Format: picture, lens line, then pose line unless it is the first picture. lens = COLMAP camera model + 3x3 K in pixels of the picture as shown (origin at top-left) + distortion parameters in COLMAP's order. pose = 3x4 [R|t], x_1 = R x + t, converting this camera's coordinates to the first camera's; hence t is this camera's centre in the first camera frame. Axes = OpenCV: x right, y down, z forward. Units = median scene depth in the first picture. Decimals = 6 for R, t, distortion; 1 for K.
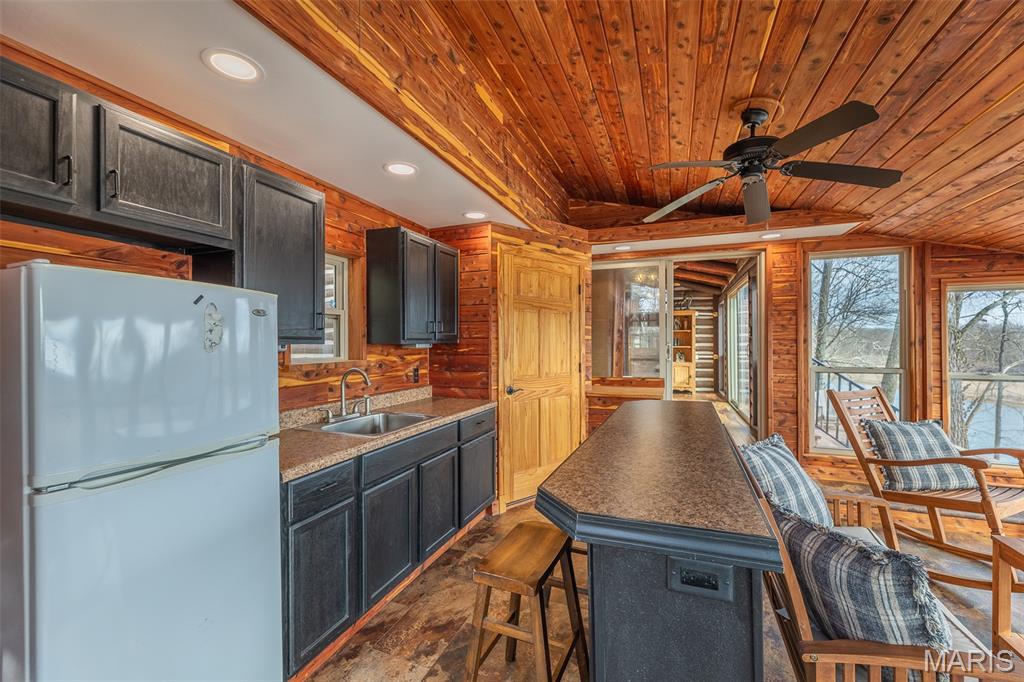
lens RADIAL K [[406.7, 0, 512.3], [0, 406.7, 342.1], [0, 0, 1]] dist [0.000920, 0.000187]
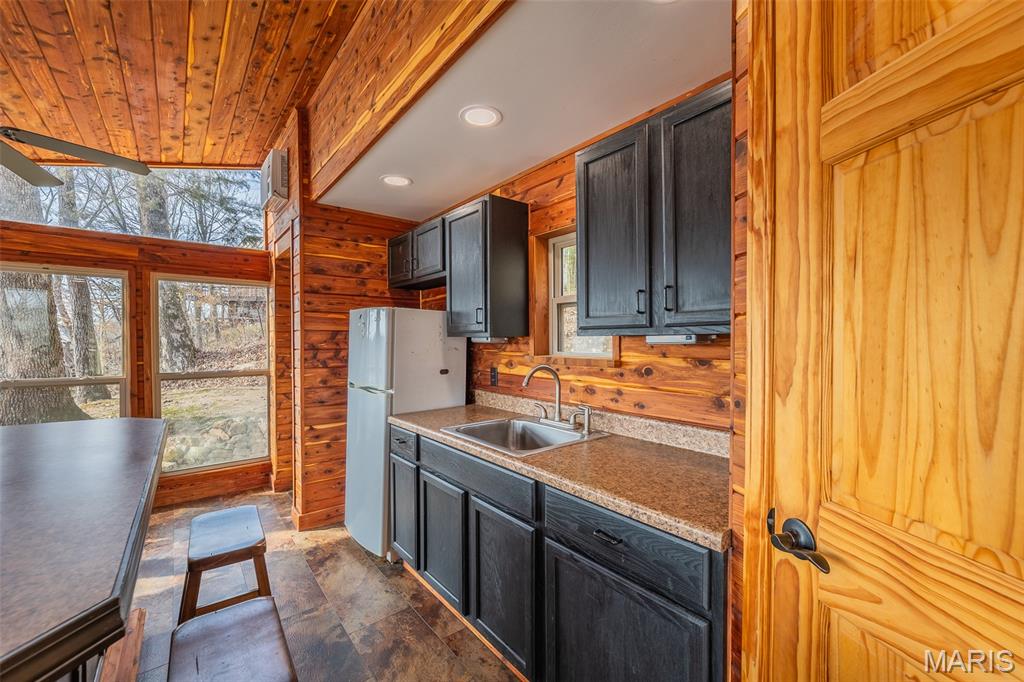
lens RADIAL K [[406.7, 0, 509.8], [0, 406.7, 341.7], [0, 0, 1]] dist [0.000920, 0.000187]
pose [[-0.475788, 0.012201, -0.879475, 0.353634], [0.005204, 0.999925, 0.011057, 0.005366], [0.879545, 0.000684, -0.475816, 1.241870]]
